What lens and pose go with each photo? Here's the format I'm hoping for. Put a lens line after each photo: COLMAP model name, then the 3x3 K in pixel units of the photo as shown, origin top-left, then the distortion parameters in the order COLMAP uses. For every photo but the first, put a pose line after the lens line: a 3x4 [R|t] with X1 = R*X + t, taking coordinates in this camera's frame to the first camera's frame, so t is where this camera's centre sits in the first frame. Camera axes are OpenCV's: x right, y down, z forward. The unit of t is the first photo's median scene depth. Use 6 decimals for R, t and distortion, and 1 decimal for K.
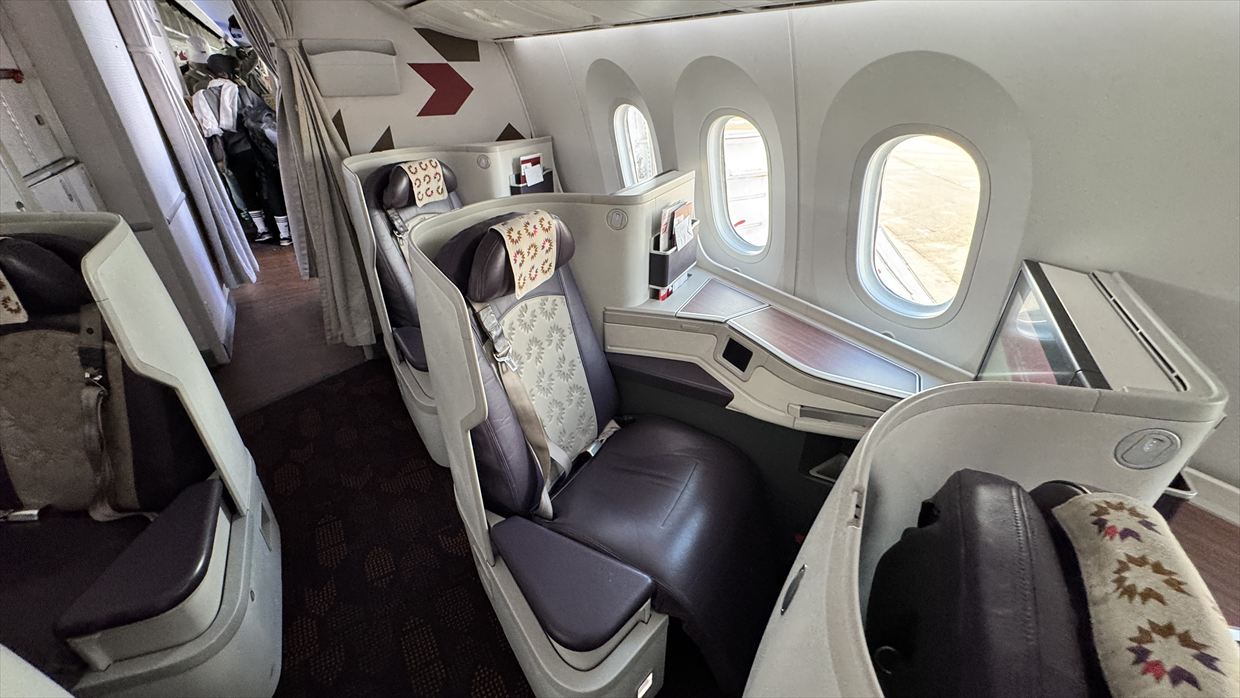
lens RADIAL K [[499.9, 0, 611.9], [0, 499.9, 346.7], [0, 0, 1]] dist [-0.008052, 0.002919]
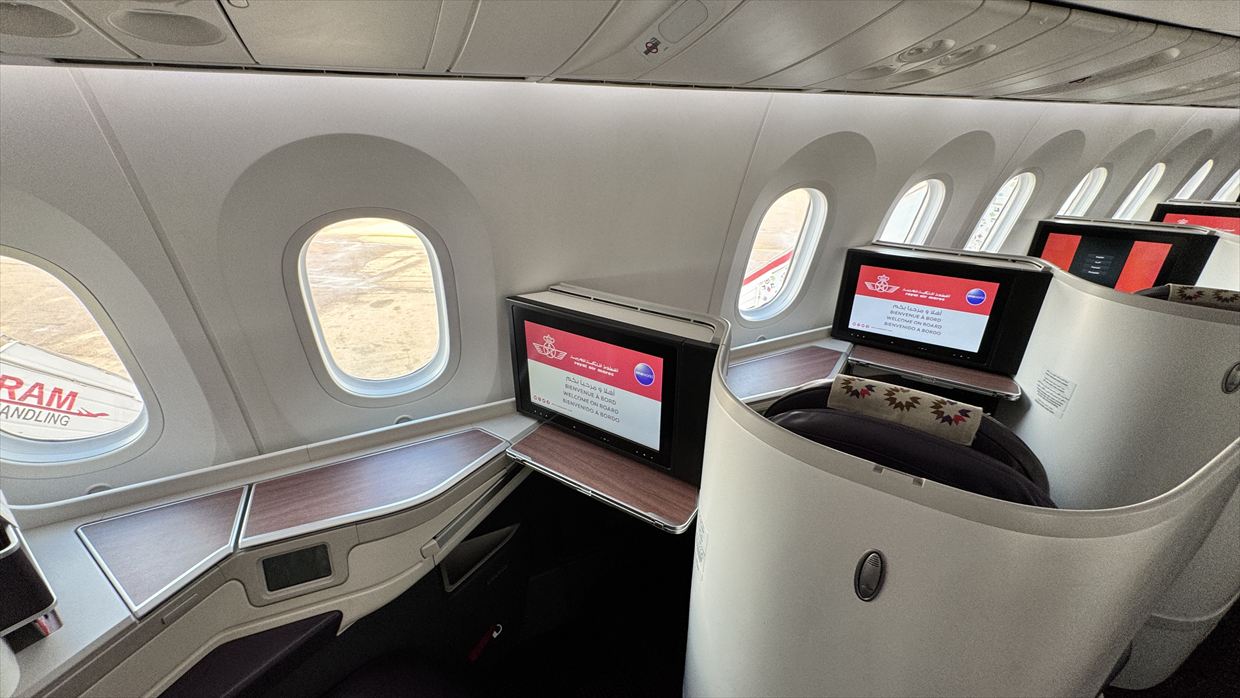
lens RADIAL K [[499.9, 0, 623.2], [0, 499.9, 346.6], [0, 0, 1]] dist [-0.008052, 0.002919]
pose [[0.080146, -0.402629, 0.911848, -0.189729], [0.484732, 0.815081, 0.317296, -0.215475], [-0.870983, 0.416572, 0.260492, 0.332759]]
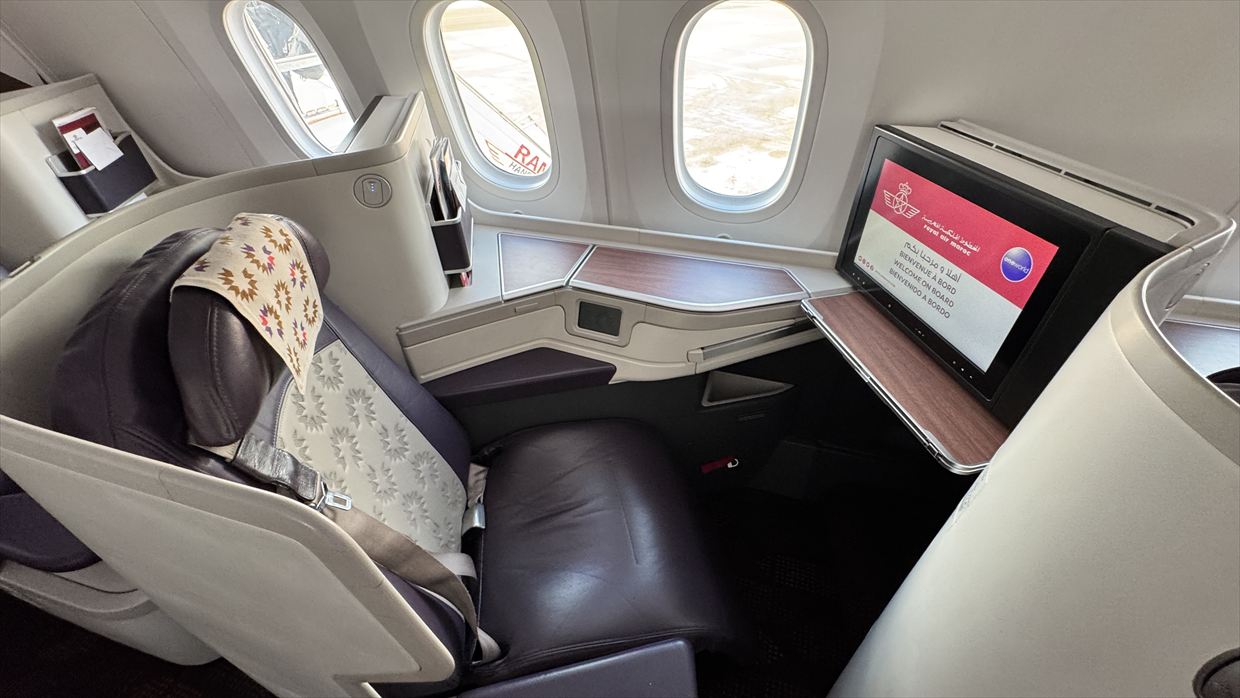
lens RADIAL K [[499.9, 0, 614.8], [0, 499.9, 349.4], [0, 0, 1]] dist [-0.008052, 0.002919]
pose [[0.759141, -0.418661, 0.498425, -0.146514], [0.337142, 0.907898, 0.249111, -0.127240], [-0.556813, -0.021071, 0.830371, 0.315826]]
